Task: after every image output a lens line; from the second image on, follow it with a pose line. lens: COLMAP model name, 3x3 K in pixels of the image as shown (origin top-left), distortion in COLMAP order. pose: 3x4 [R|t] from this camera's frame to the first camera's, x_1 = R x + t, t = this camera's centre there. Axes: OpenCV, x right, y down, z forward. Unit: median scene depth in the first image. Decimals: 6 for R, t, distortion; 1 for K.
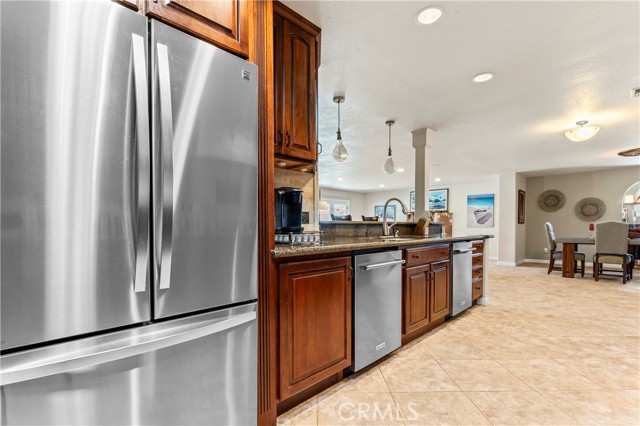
lens RADIAL K [[306.8, 0, 319.7], [0, 306.8, 229.3], [0, 0, 1]] dist [0.000189, 0.000321]
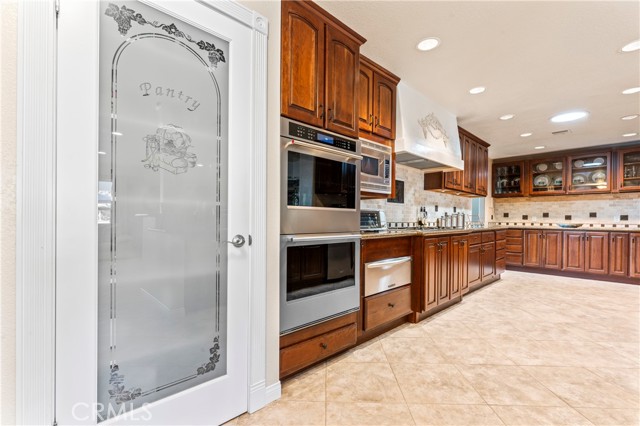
lens RADIAL K [[290.5, 0, 317.7], [0, 290.5, 220.3], [0, 0, 1]] dist [0.000985, 0.000343]
pose [[-0.999129, -0.002555, 0.041639, 1.307682], [-0.002065, 0.999928, 0.011801, -0.022887], [-0.041666, 0.011704, -0.999063, 1.875885]]
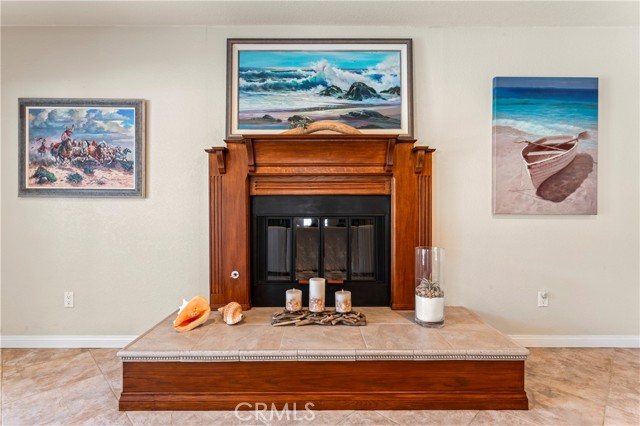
lens RADIAL K [[314.0, 0, 320.0], [0, 314.0, 213.0], [0, 0, 1]] dist [-0.003696, -0.000532]
pose [[0.717794, -0.003436, 0.696247, 0.922986], [0.003063, 0.999994, 0.001777, -0.034861], [-0.696249, 0.000857, 0.717800, 3.824727]]
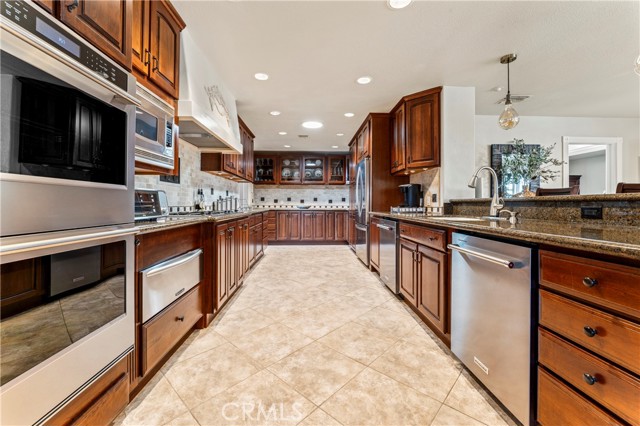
lens RADIAL K [[261.7, 0, 321.5], [0, 261.7, 203.3], [0, 0, 1]] dist [-0.003501, -0.000293]
pose [[-0.685941, 0.001281, -0.727656, 1.333727], [-0.005163, 0.999965, 0.006627, -0.019705], [0.727639, 0.008303, -0.685911, 1.566737]]
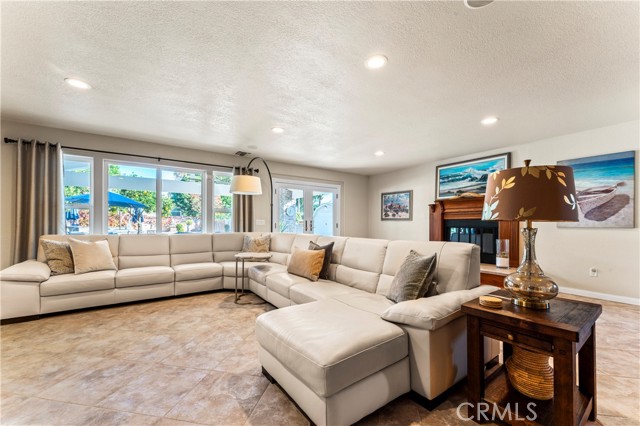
lens RADIAL K [[258.3, 0, 317.7], [0, 258.3, 221.8], [0, 0, 1]] dist [0.000620, 0.000174]
pose [[0.979941, 0.005576, -0.199209, 0.808171], [-0.008699, 0.999853, -0.014806, -0.024249], [0.199097, 0.016242, 0.979845, 2.197046]]
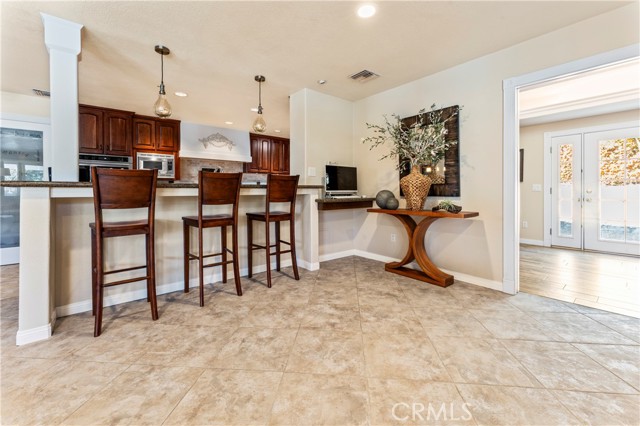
lens RADIAL K [[263.4, 0, 320.4], [0, 263.4, 192.3], [0, 0, 1]] dist [-0.000610, -0.000058]
pose [[-0.994436, 0.008056, 0.105031, -0.375347], [0.009304, 0.999892, 0.011398, -0.012221], [-0.104928, 0.012312, -0.994404, 2.728112]]
